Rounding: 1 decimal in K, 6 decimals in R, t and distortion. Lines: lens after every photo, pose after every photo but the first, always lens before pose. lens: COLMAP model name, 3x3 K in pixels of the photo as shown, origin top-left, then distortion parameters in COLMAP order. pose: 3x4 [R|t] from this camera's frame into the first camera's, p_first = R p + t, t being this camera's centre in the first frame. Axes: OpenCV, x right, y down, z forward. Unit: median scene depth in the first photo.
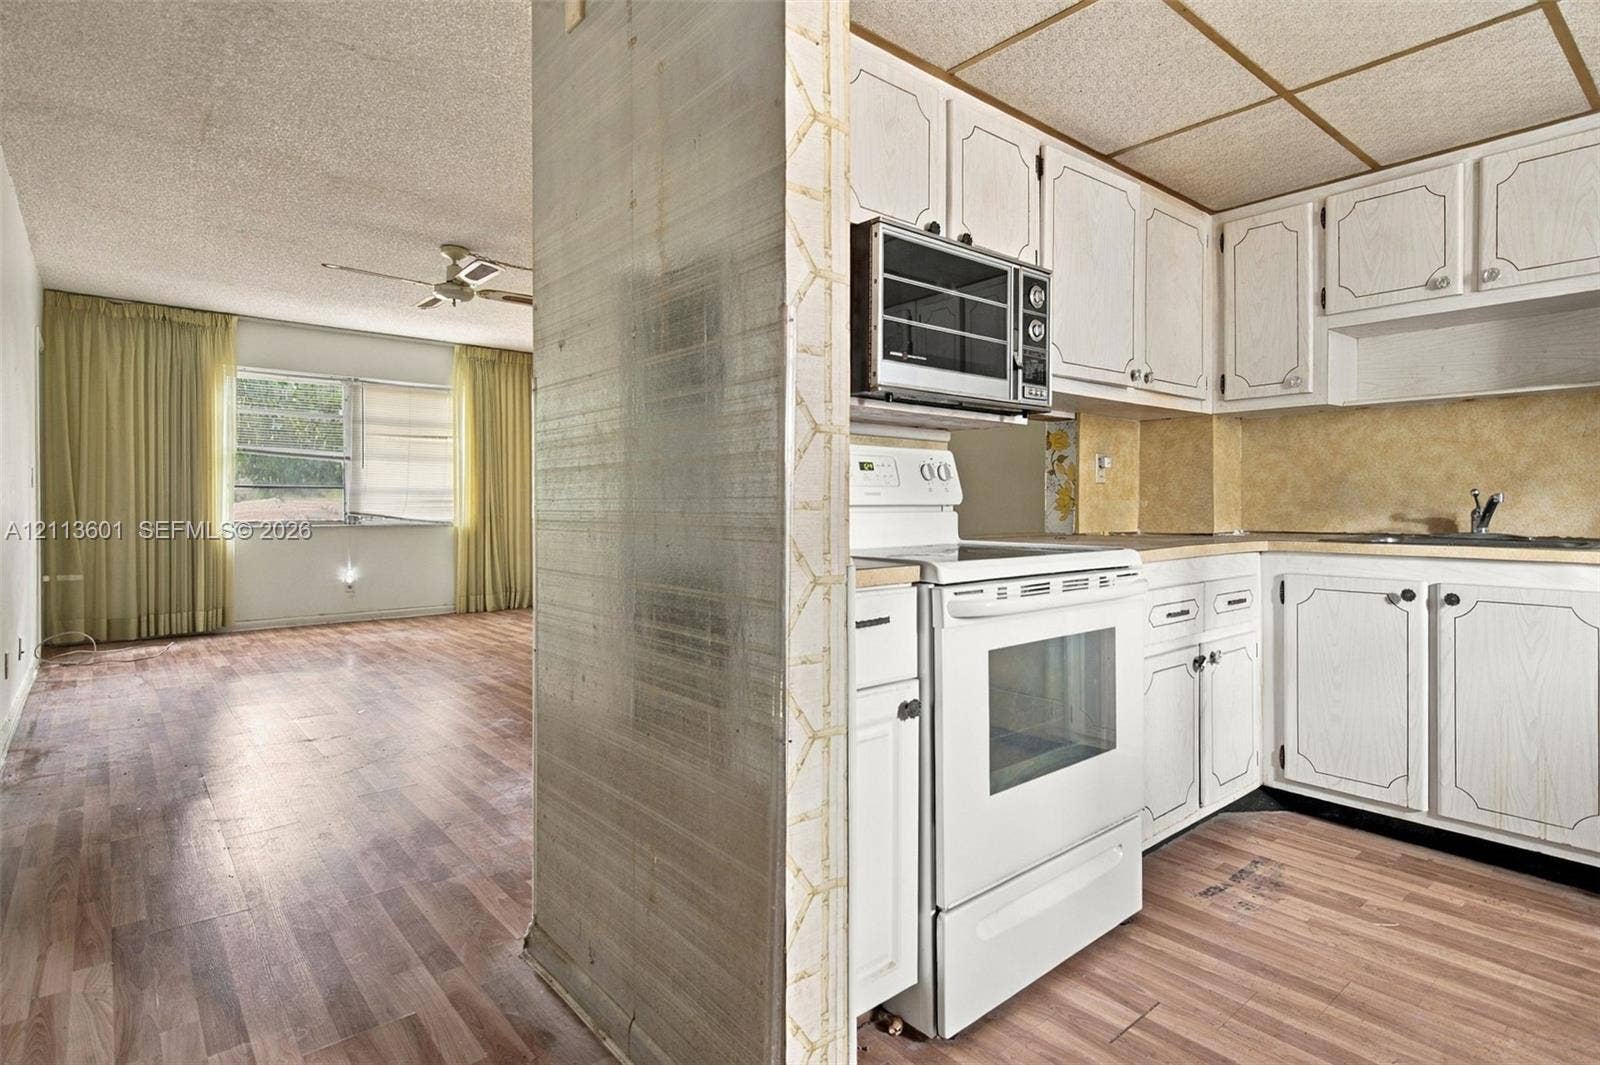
lens RADIAL K [[810.2, 0, 799.6], [0, 810.2, 515.8], [0, 0, 1]] dist [0.020671, -0.006357]
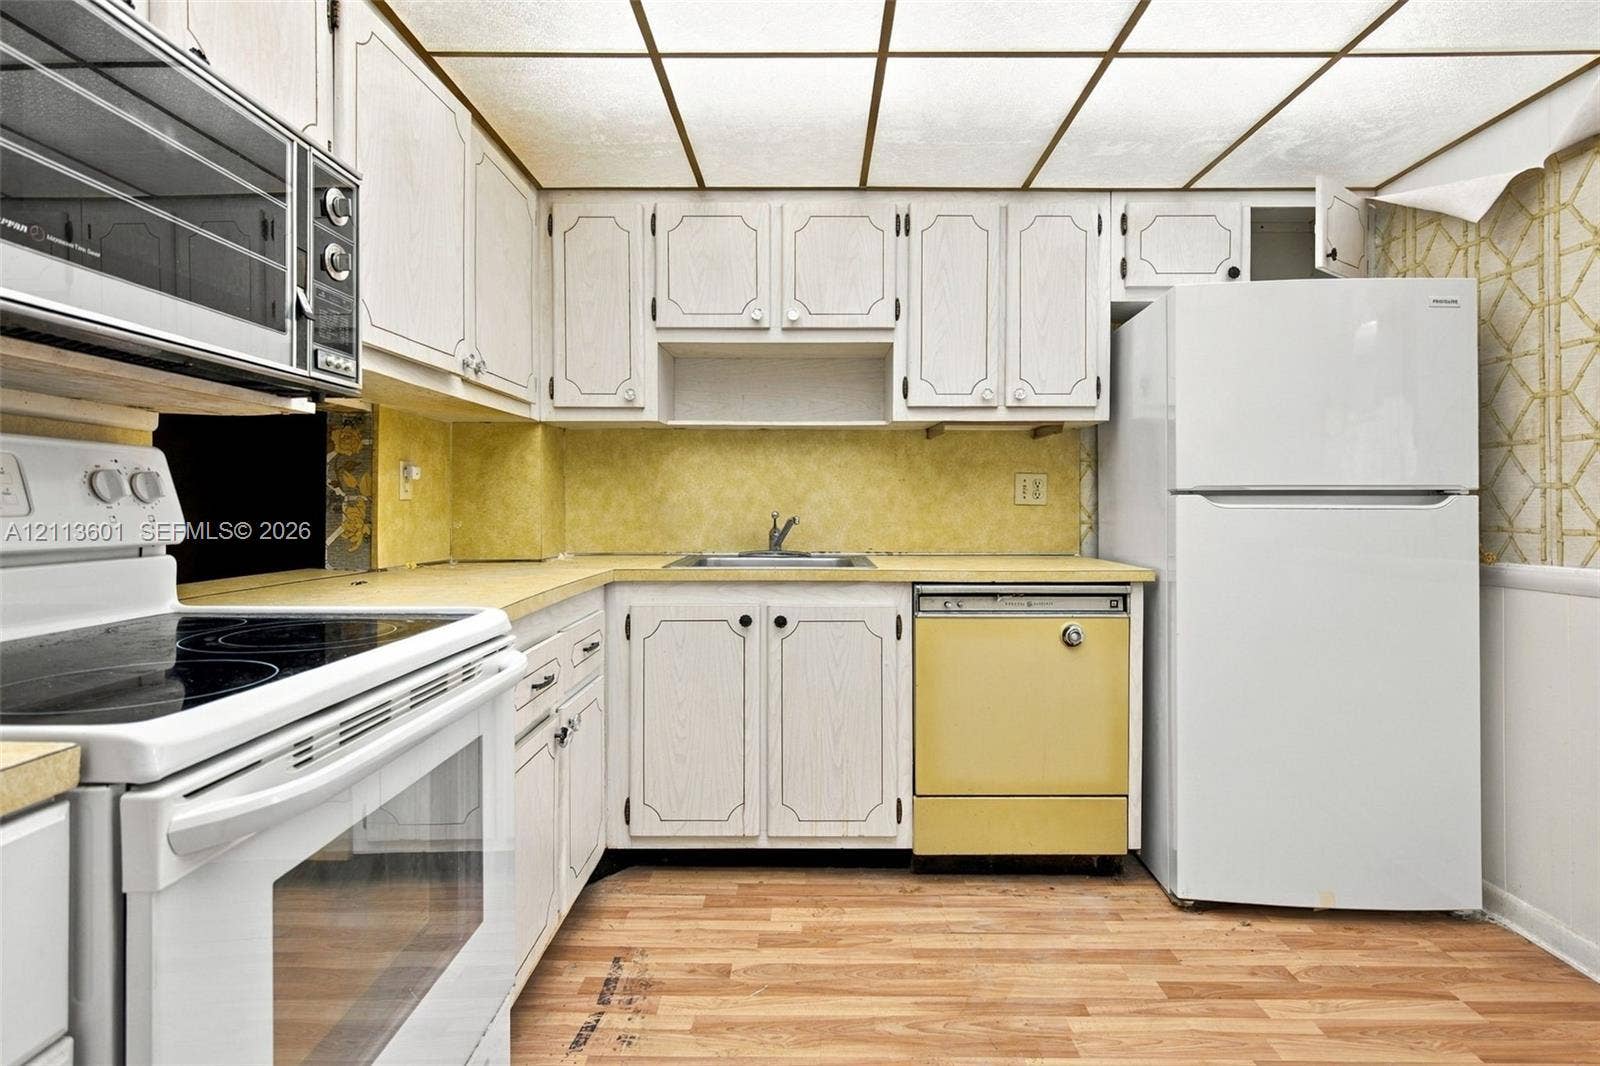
lens RADIAL K [[810.2, 0, 808.9], [0, 810.2, 505.2], [0, 0, 1]] dist [0.020671, -0.006357]
pose [[0.647949, 0.002265, 0.761680, 0.052082], [0.012363, 0.999833, -0.013490, -0.030860], [-0.761583, 0.018158, 0.647813, 0.330427]]
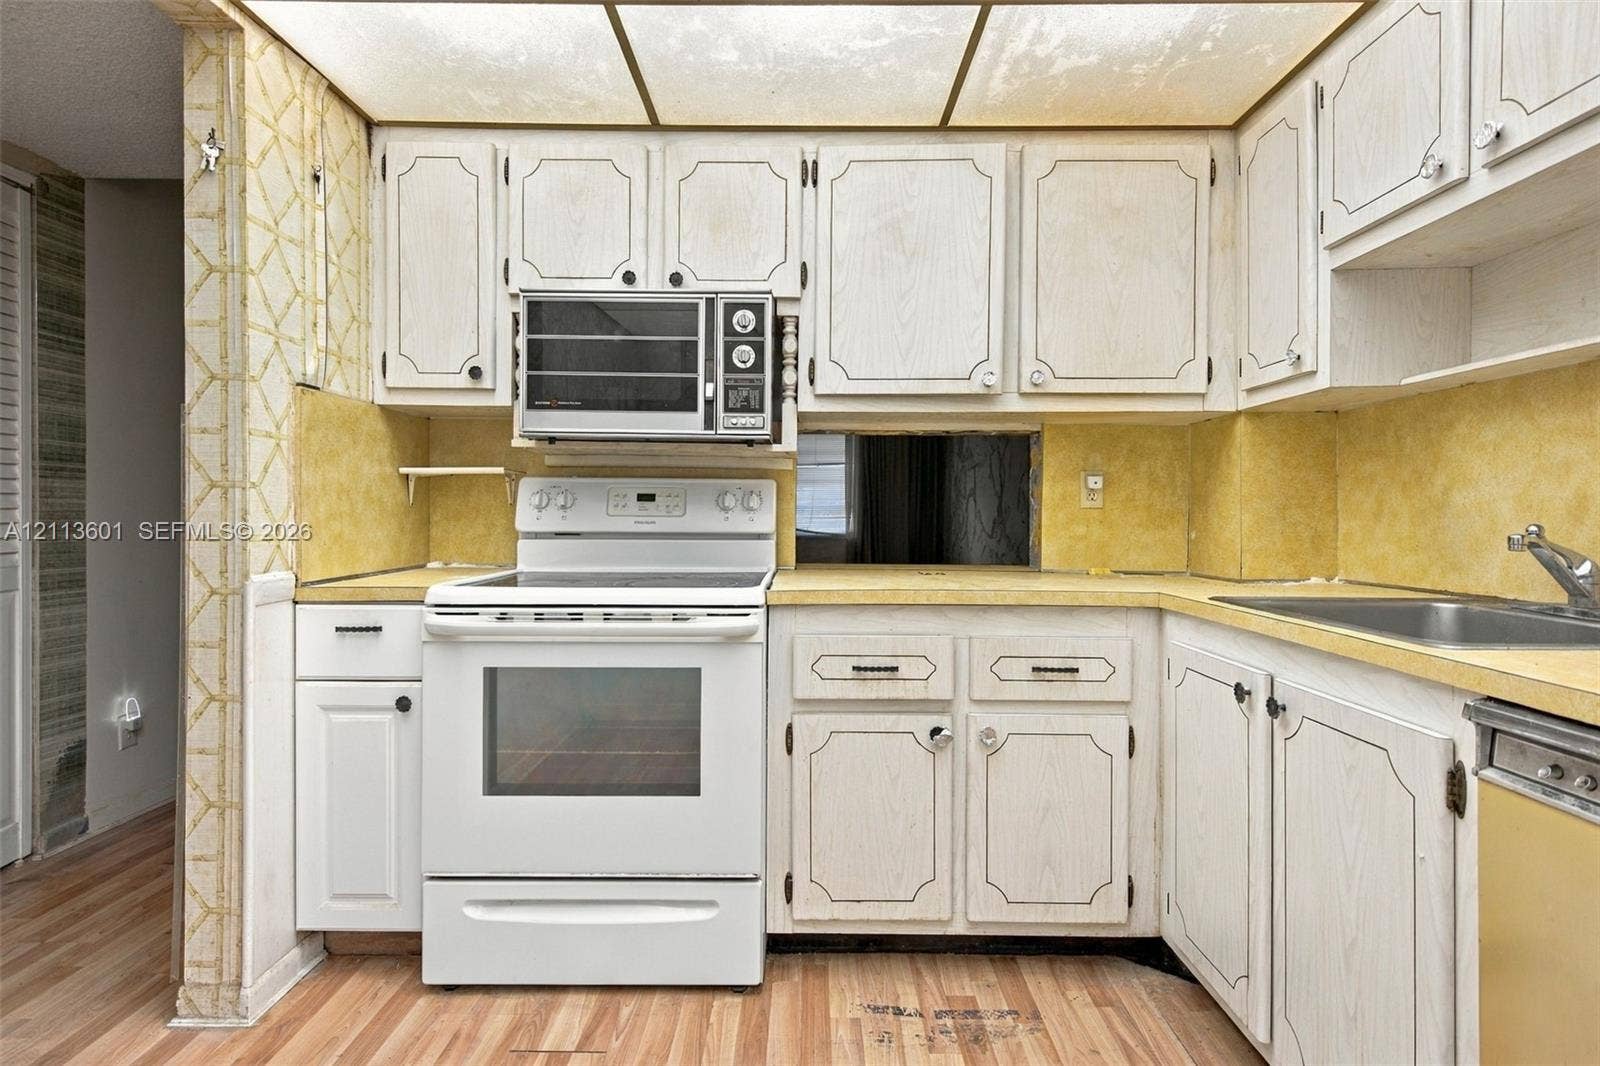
lens RADIAL K [[810.2, 0, 836.4], [0, 810.2, 528.3], [0, 0, 1]] dist [0.020671, -0.006357]
pose [[0.759025, 0.016477, -0.650853, 1.008064], [-0.016126, 0.999849, 0.006507, -0.032238], [0.650862, 0.005557, 0.759176, 0.343327]]
